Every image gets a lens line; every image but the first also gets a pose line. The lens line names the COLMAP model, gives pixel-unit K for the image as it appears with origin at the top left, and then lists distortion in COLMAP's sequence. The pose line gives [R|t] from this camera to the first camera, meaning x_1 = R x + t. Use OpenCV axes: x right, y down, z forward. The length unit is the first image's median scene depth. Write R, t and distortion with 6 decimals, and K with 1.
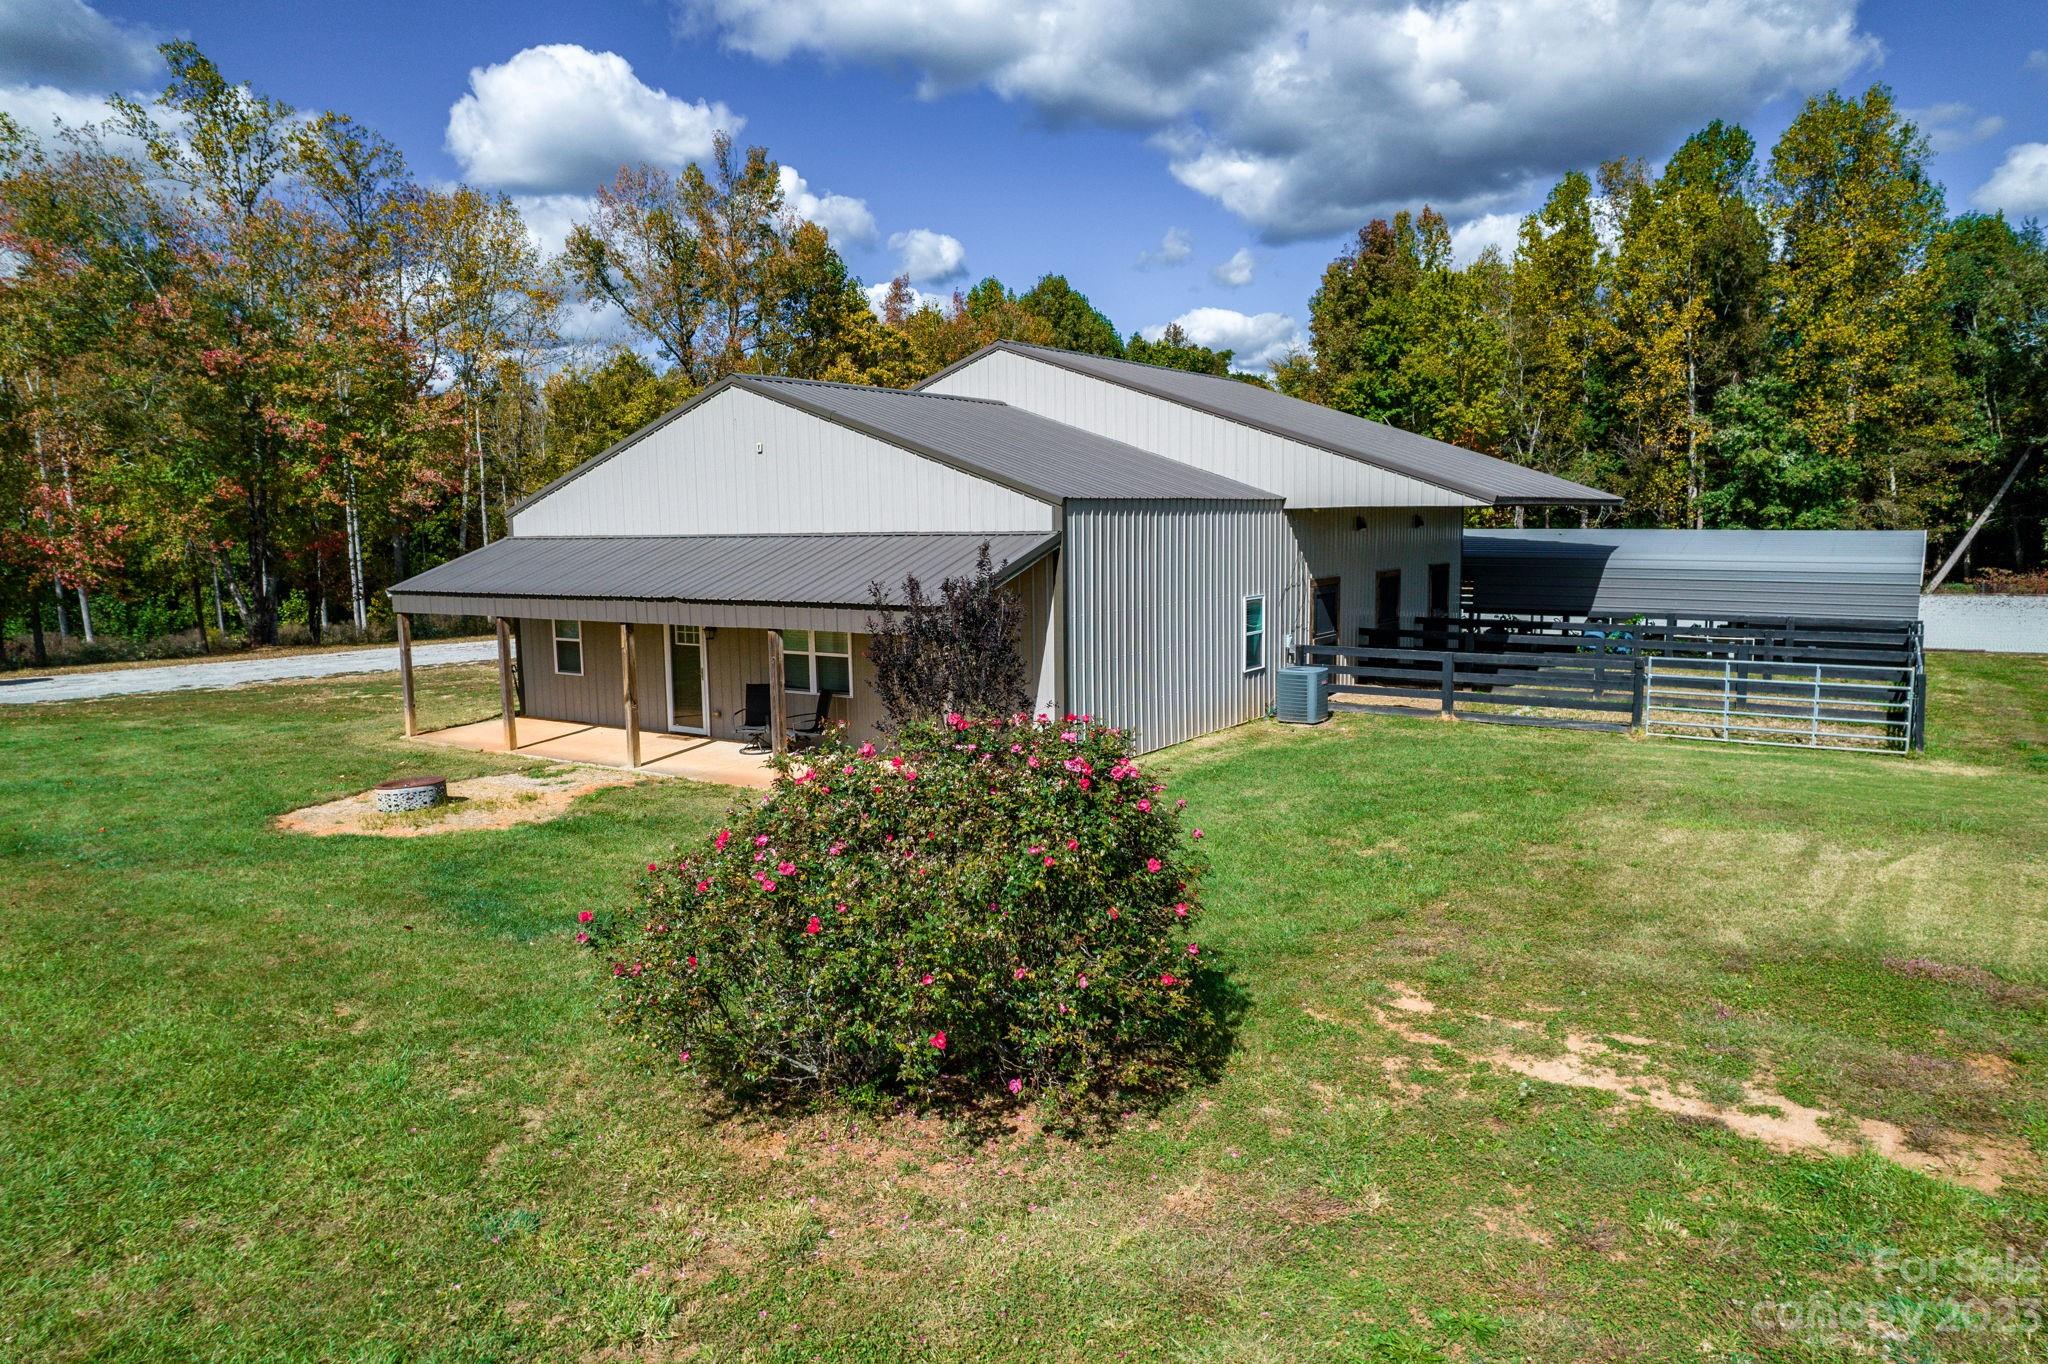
lens RADIAL K [[1376.6, 0, 1024.0], [0, 1376.6, 682.0], [0, 0, 1]] dist [-0.090728, 0.094399]
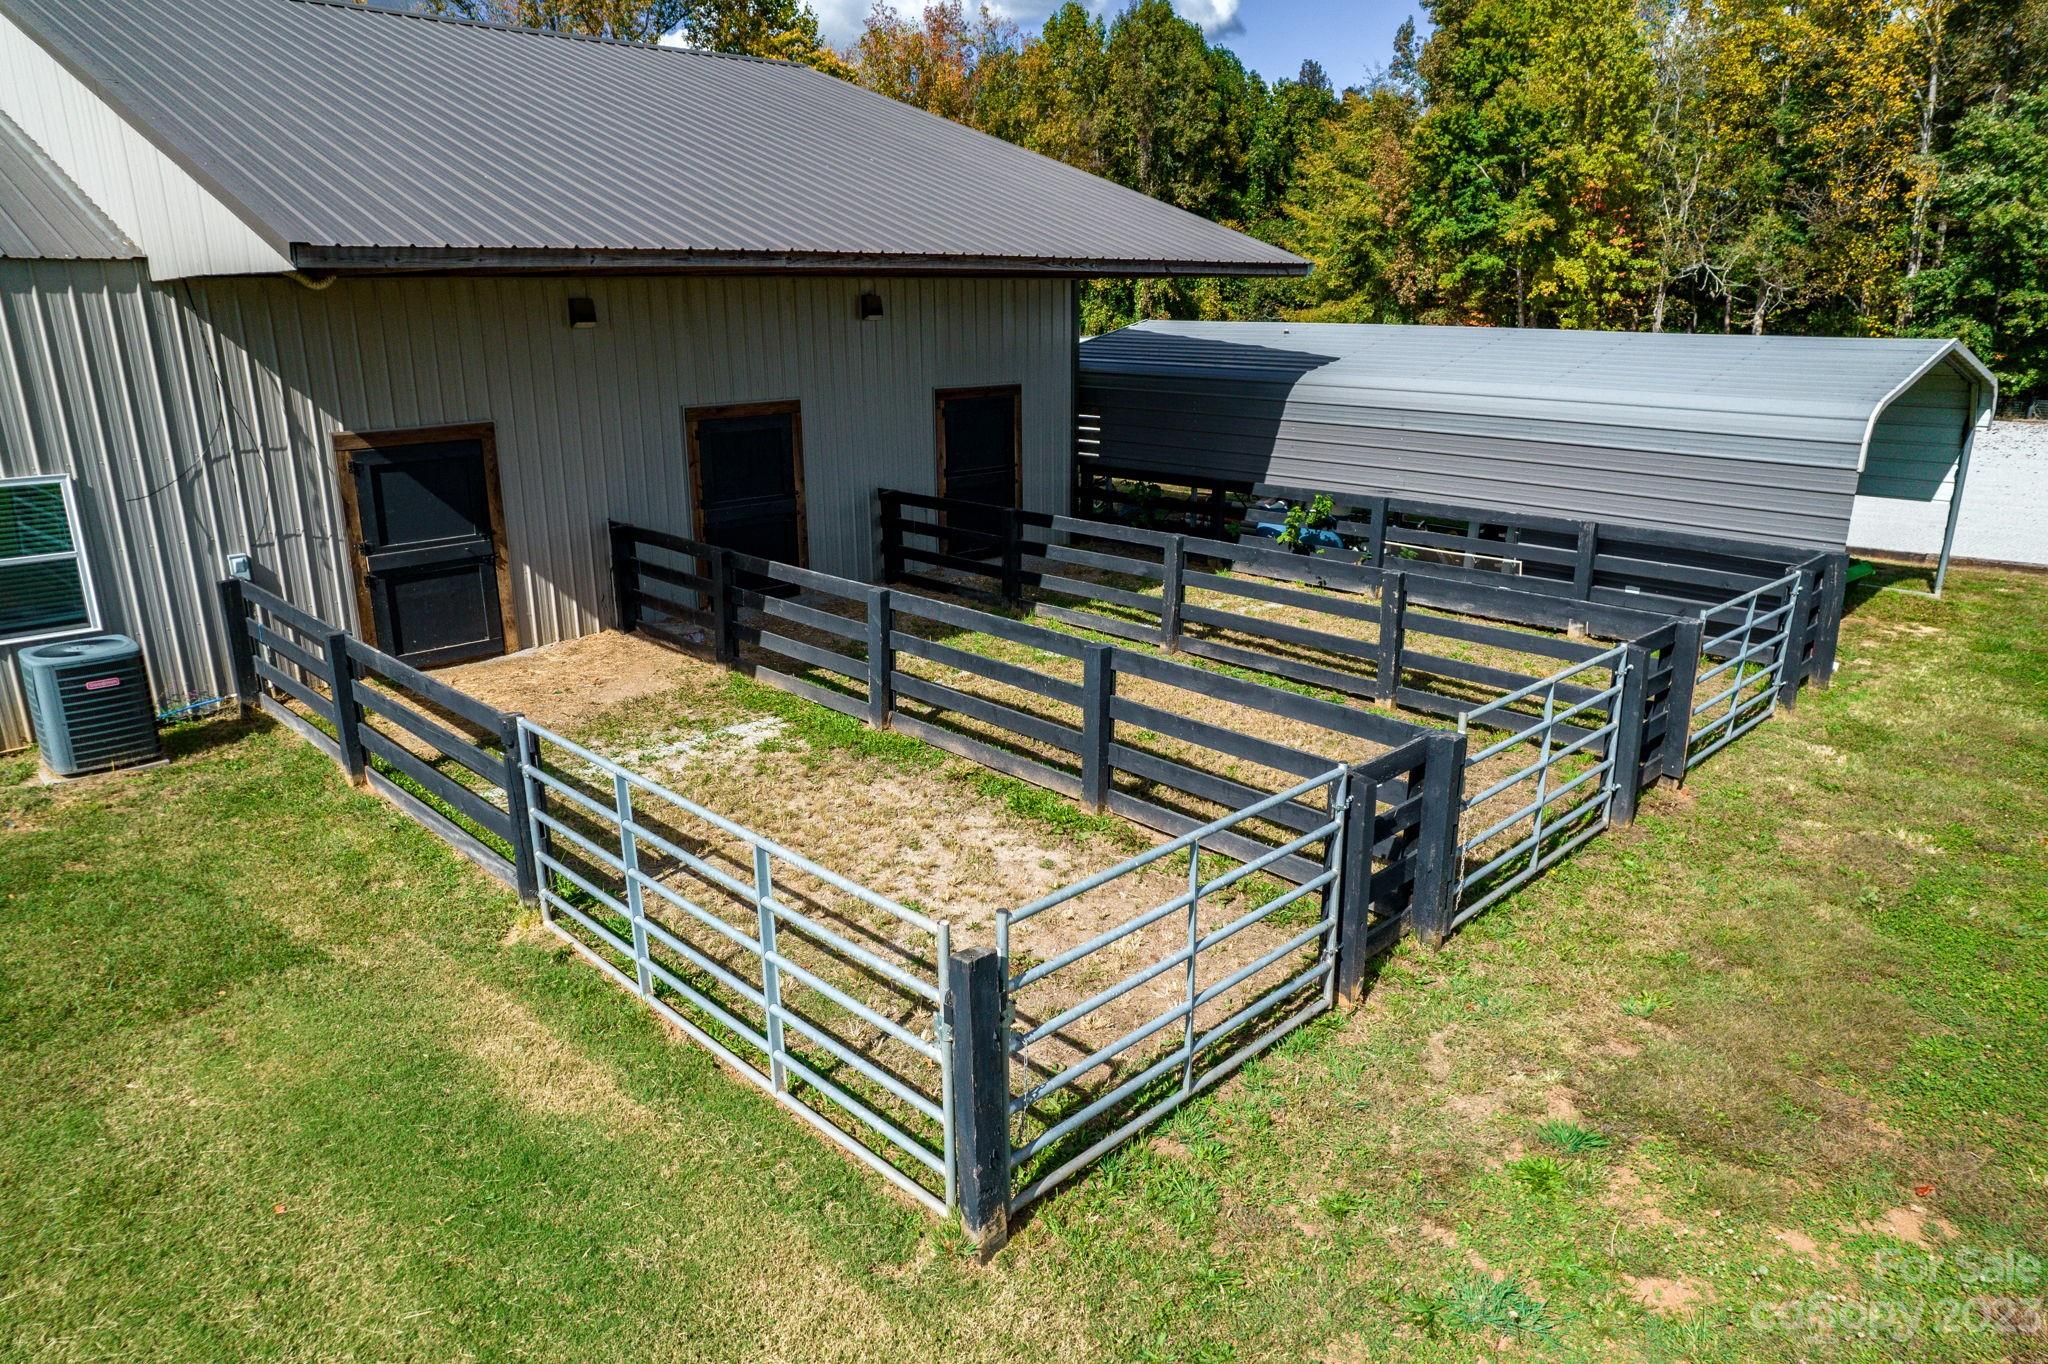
lens RADIAL K [[1376.6, 0, 1024.0], [0, 1376.6, 682.0], [0, 0, 1]] dist [-0.090728, 0.094399]
pose [[0.981569, 0.060478, -0.181284, 0.195700], [-0.031718, 0.987004, 0.157533, -0.026156], [0.188456, -0.148879, 0.970731, 0.211341]]
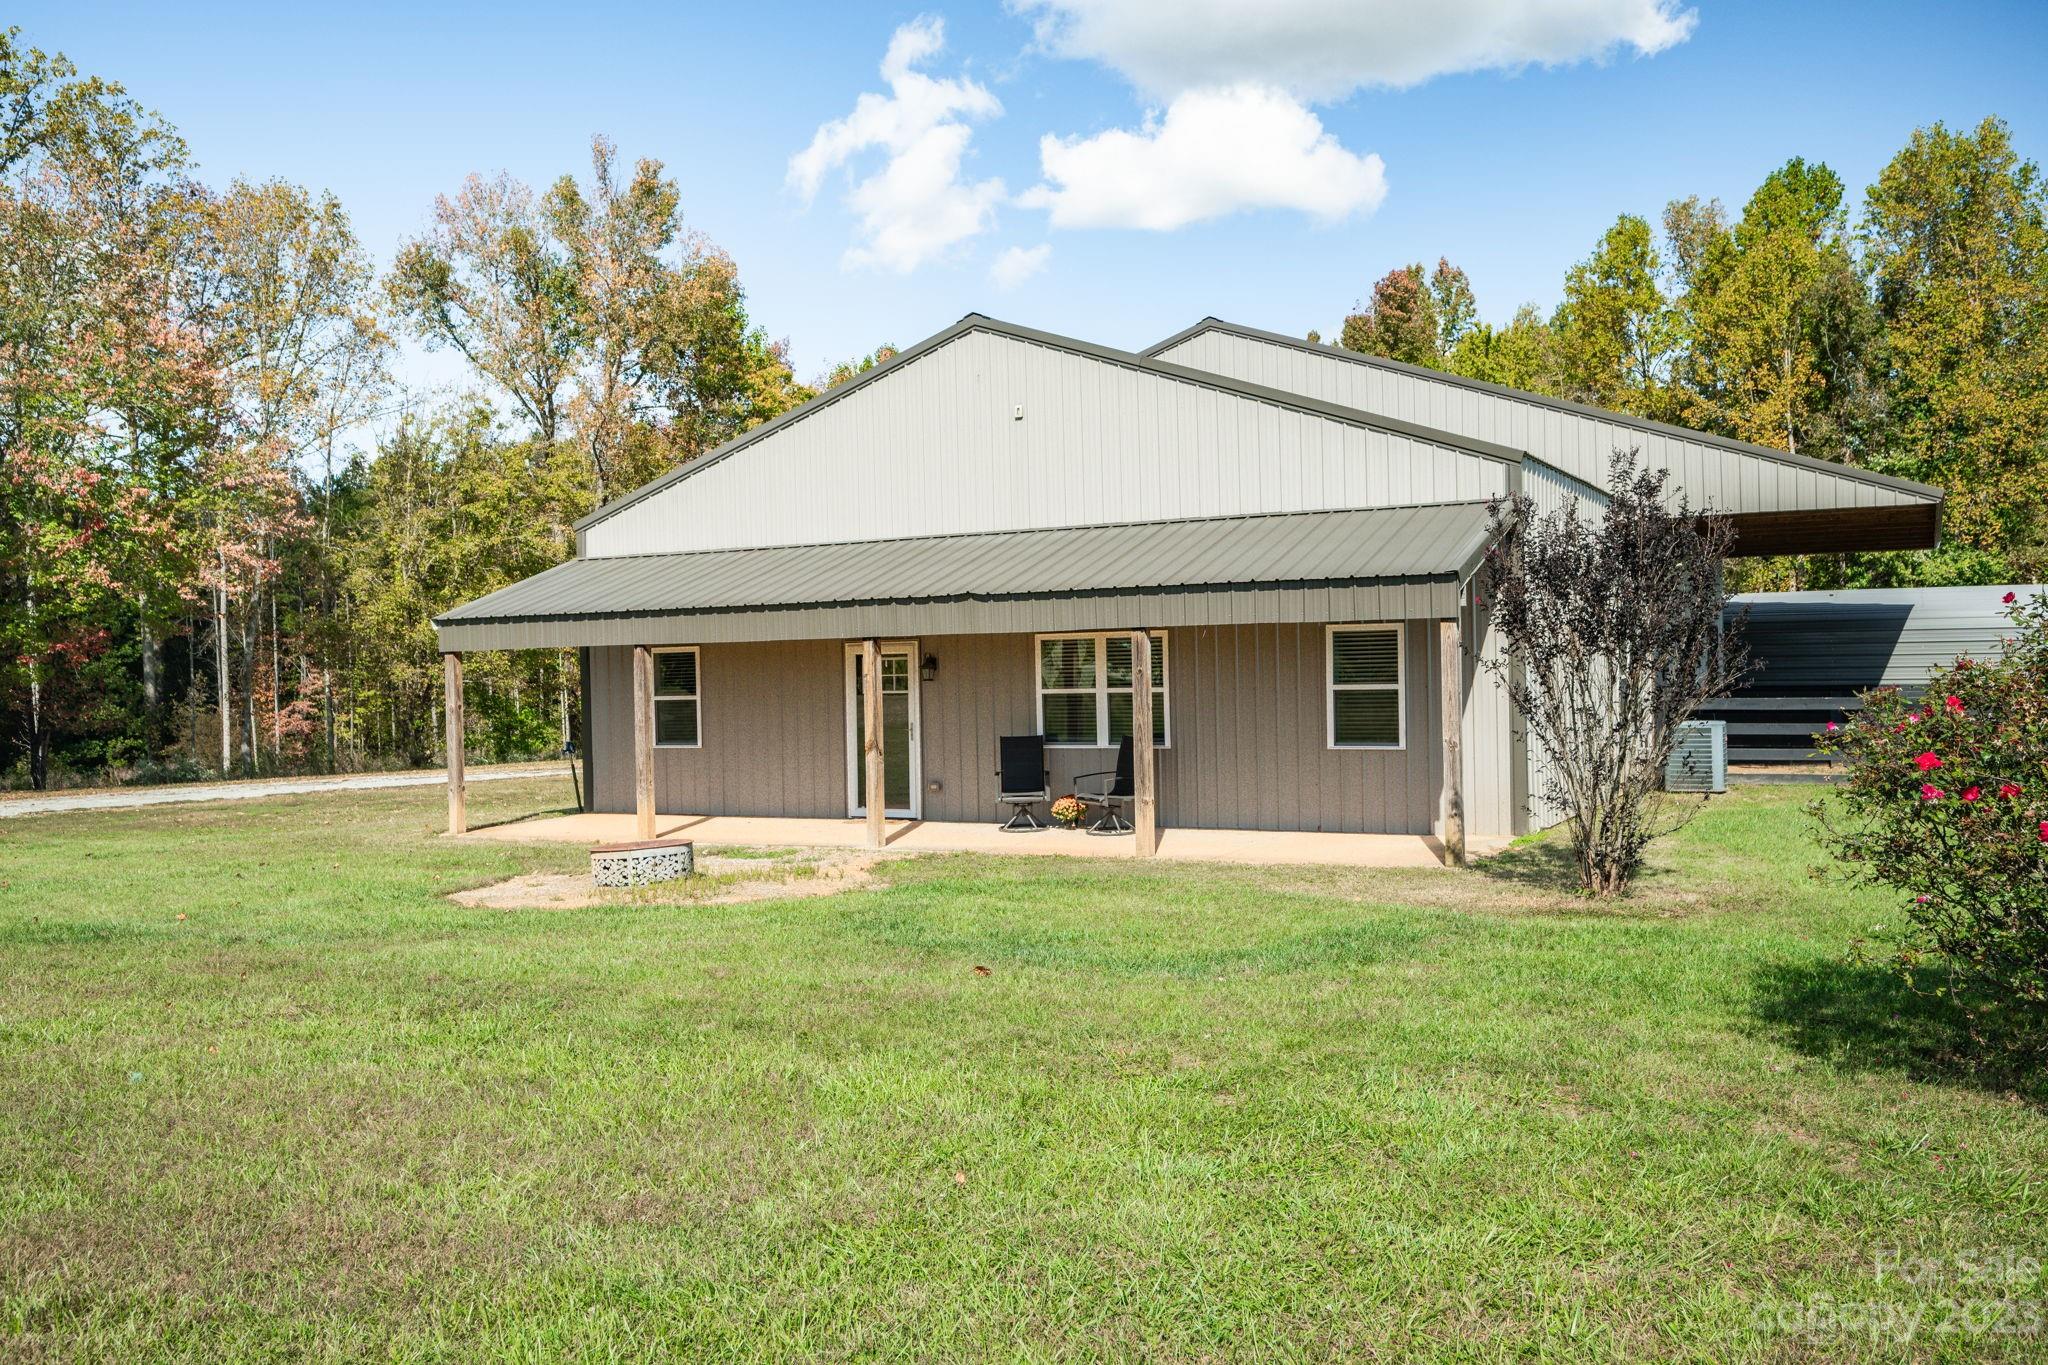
lens RADIAL K [[1731.1, 0, 1027.6], [0, 1731.1, 639.4], [0, 0, 1]] dist [-0.003194, 0.006126]
pose [[0.993841, -0.001353, 0.110806, -0.091751], [0.016779, 0.990234, -0.138399, 0.024390], [-0.109537, 0.139406, 0.984158, 0.032286]]
